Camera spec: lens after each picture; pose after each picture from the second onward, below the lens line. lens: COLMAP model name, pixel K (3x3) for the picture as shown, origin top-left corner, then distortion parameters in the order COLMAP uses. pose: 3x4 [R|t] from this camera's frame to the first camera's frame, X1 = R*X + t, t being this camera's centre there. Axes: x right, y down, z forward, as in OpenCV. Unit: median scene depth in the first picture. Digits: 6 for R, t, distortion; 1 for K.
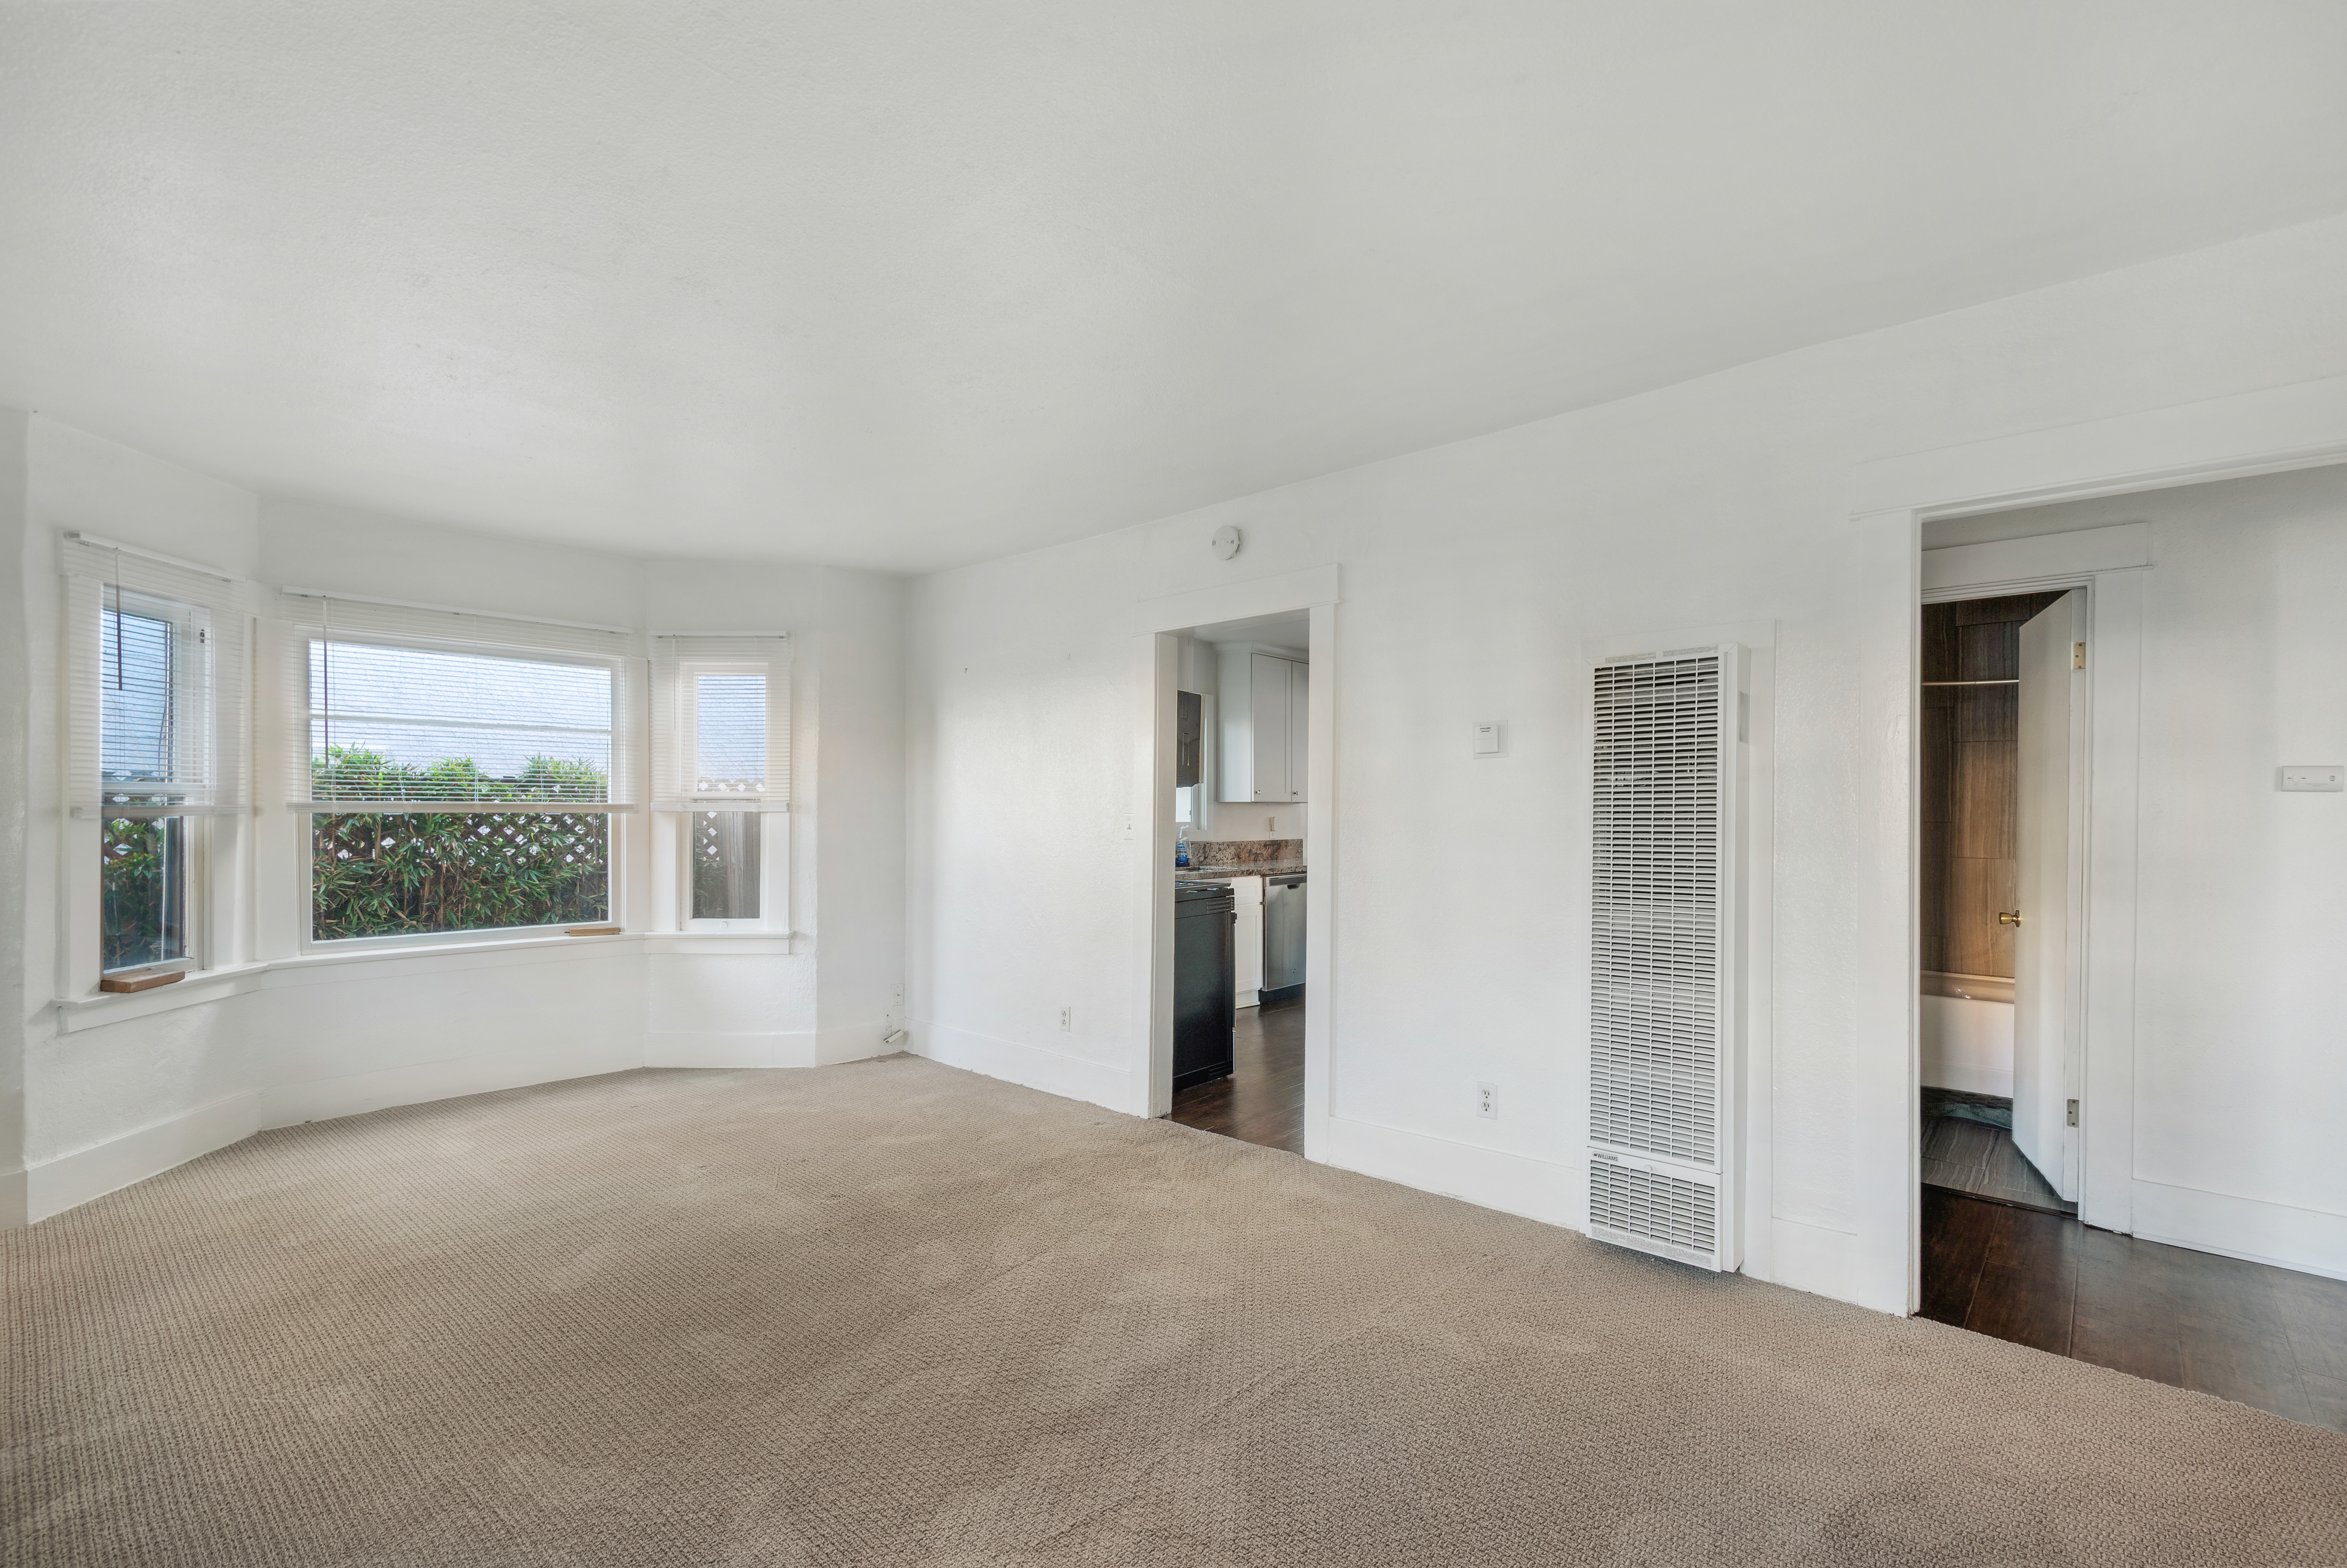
lens RADIAL K [[1076.0, 0, 1189.7], [0, 1076.0, 812.2], [0, 0, 1]] dist [0.021549, -0.001647]
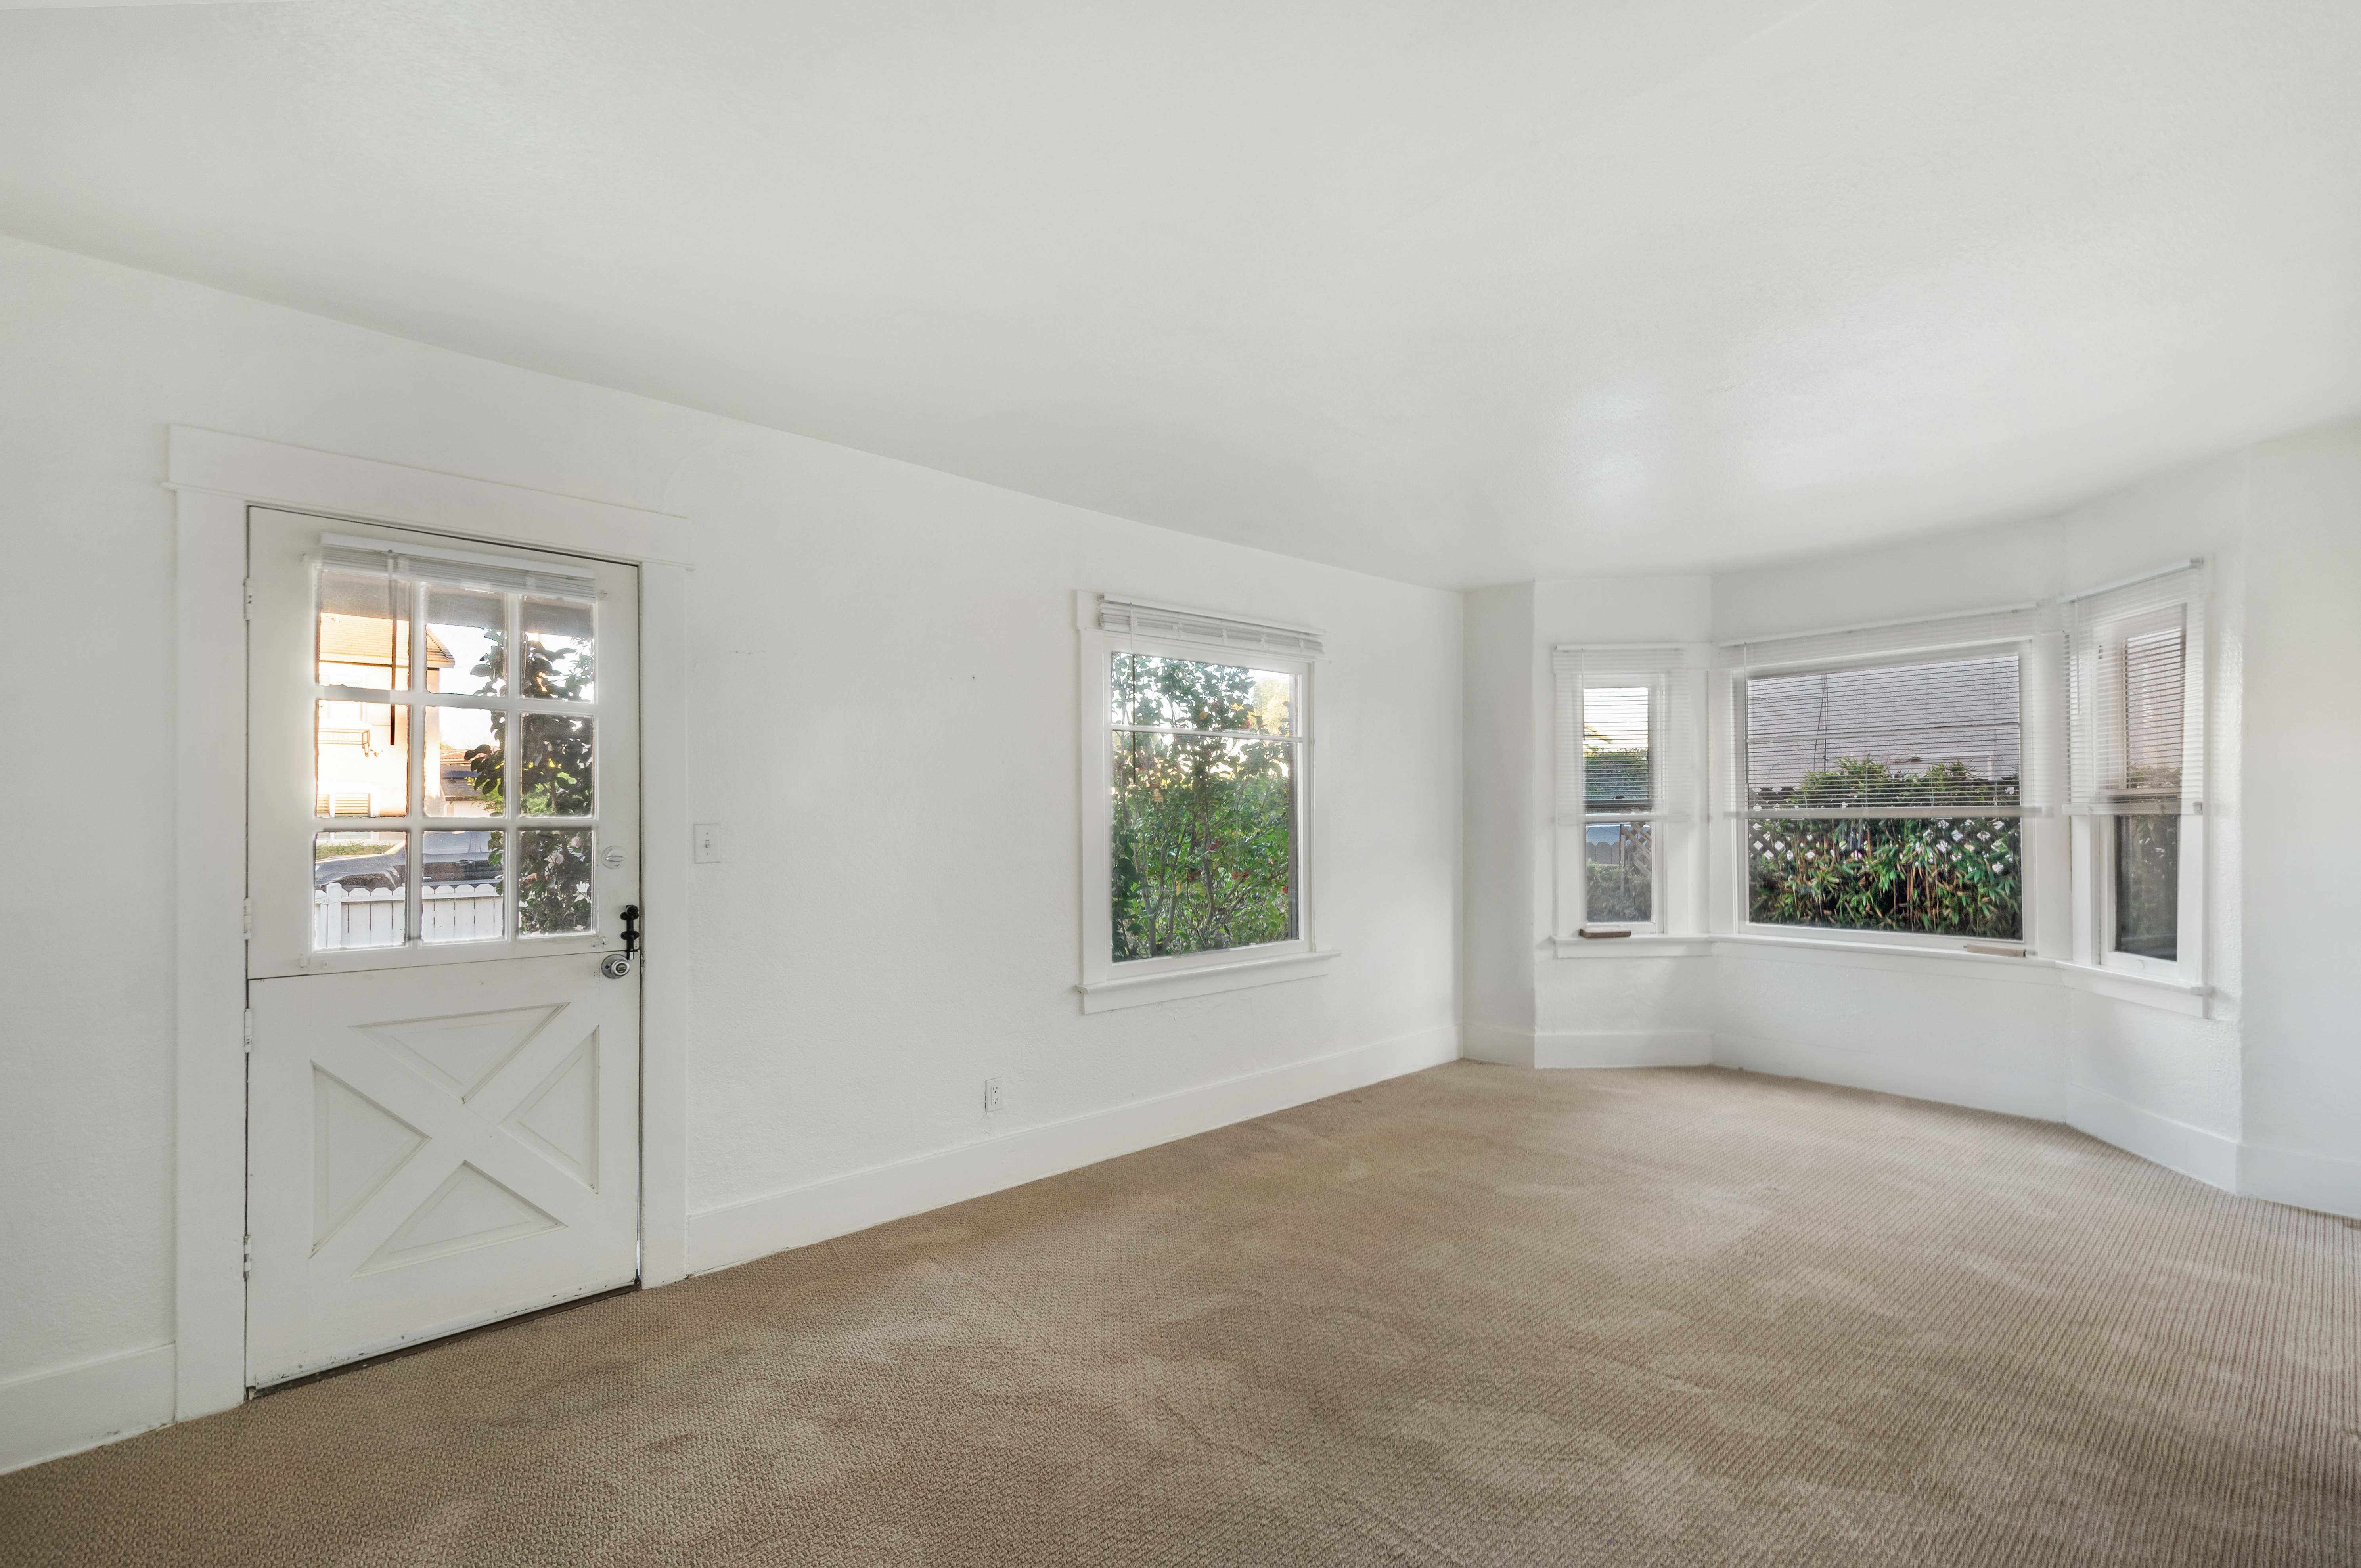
lens RADIAL K [[1082.5, 0, 1180.0], [0, 1082.5, 808.4], [0, 0, 1]] dist [0.021549, -0.001647]
pose [[-0.130749, -0.012886, -0.991332, 0.433895], [0.010694, 0.999839, -0.014407, -0.000955], [0.991358, -0.012485, -0.130591, 0.453945]]
